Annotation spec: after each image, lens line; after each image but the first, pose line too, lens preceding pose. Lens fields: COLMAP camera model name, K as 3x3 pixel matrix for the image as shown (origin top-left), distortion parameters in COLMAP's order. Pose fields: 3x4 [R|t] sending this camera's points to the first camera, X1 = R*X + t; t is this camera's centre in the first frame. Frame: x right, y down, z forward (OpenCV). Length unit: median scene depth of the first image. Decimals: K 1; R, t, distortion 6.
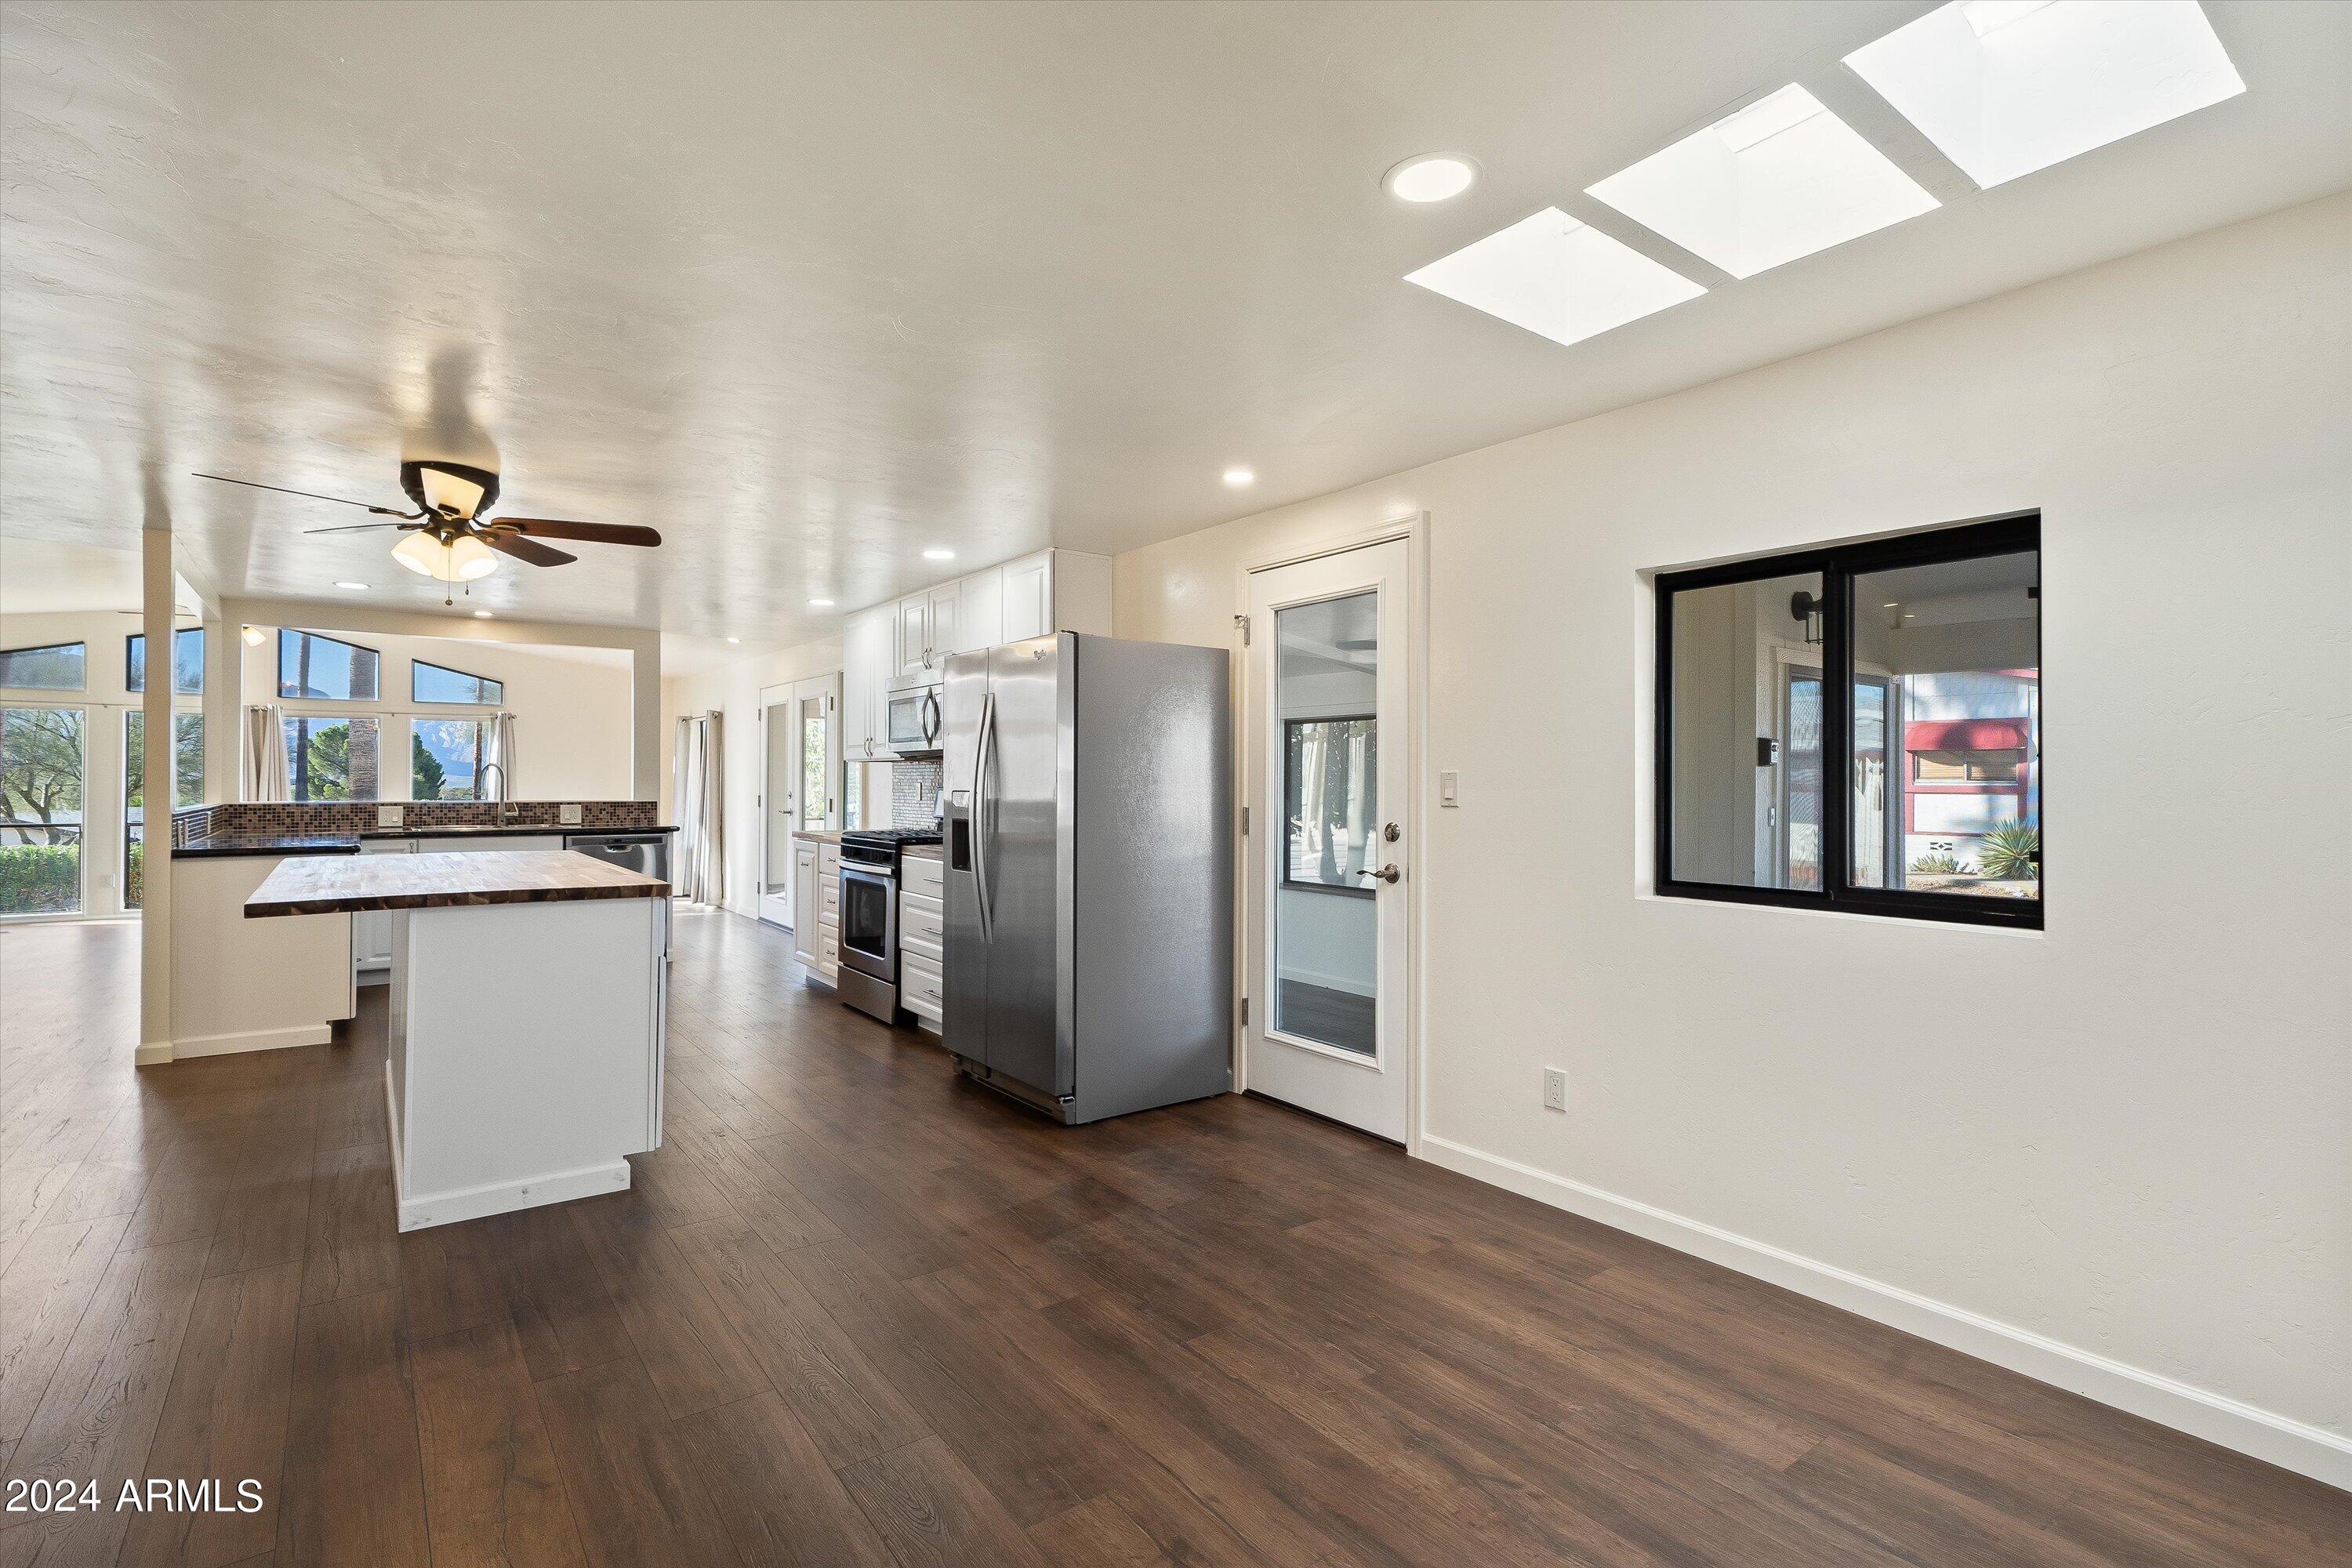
lens RADIAL K [[1097.5, 0, 1176.0], [0, 1097.5, 784.0], [0, 0, 1]] dist [-0.002333, -0.000177]
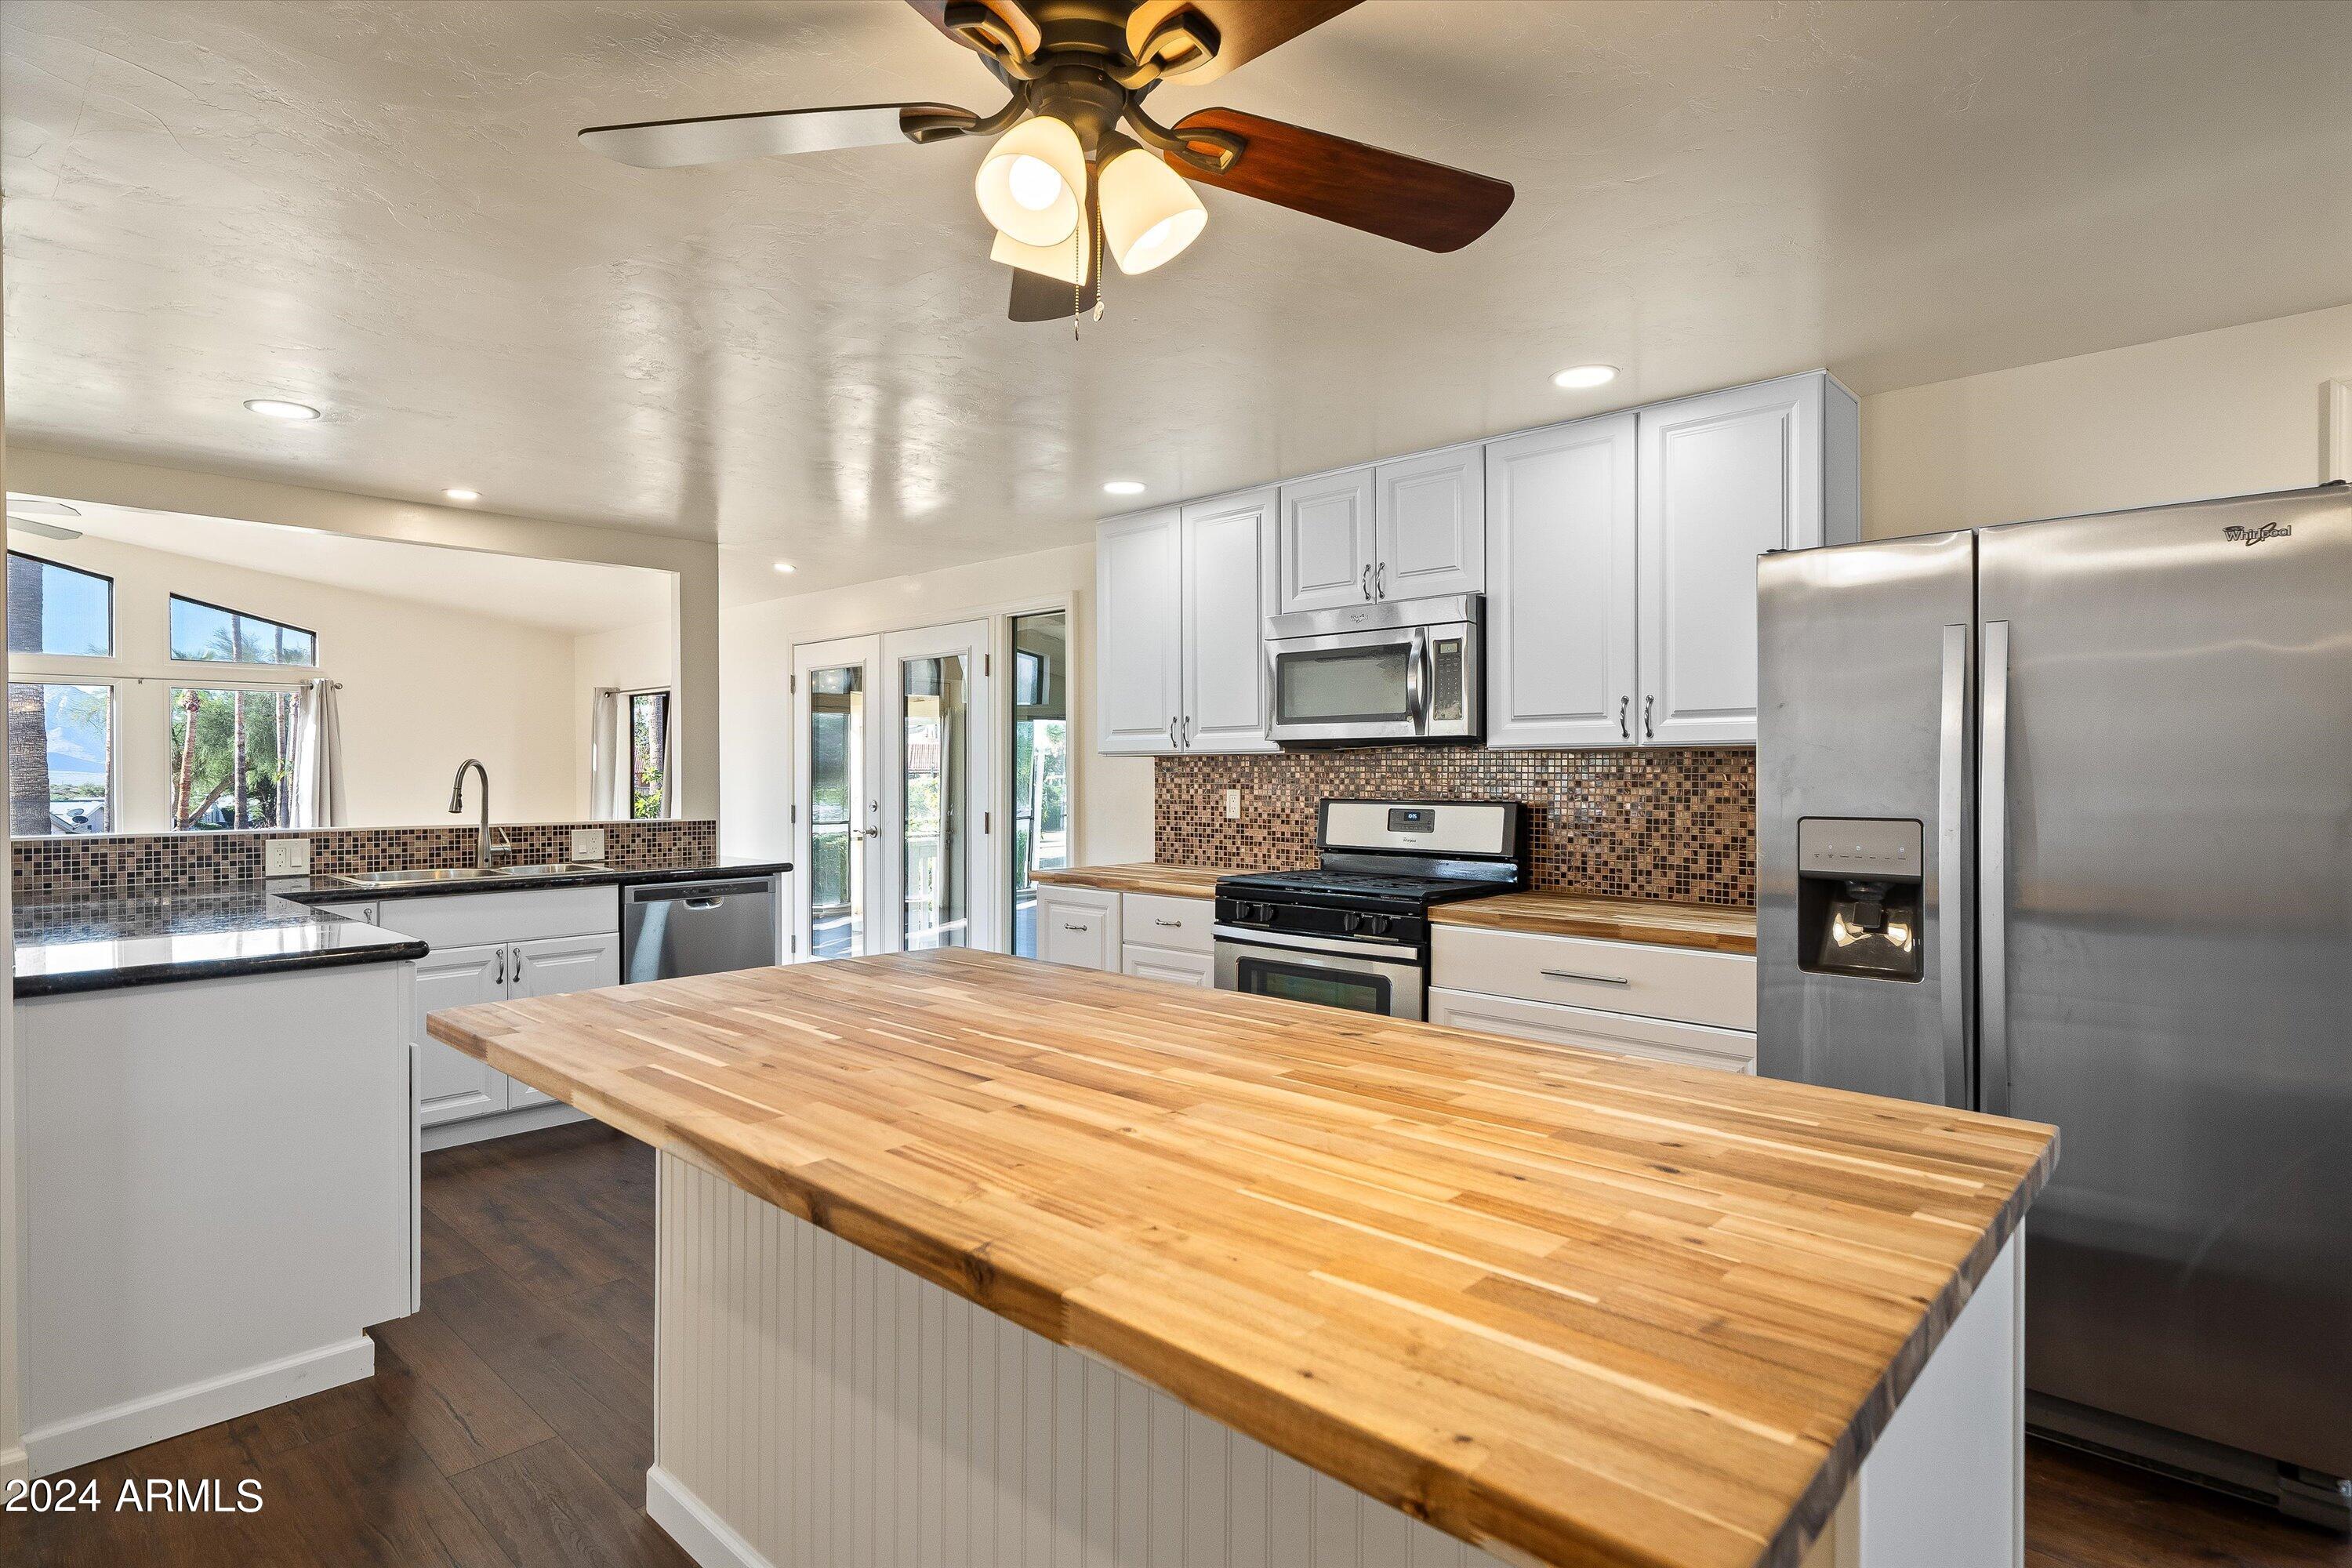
lens RADIAL K [[1215.6, 0, 1176.0], [0, 1215.6, 784.0], [0, 0, 1]] dist [0.000101, -0.000147]
pose [[0.984871, -0.006348, 0.173174, -0.366590], [0.004980, 0.999953, 0.008334, -0.009669], [-0.173219, -0.007346, 0.984856, 0.307646]]
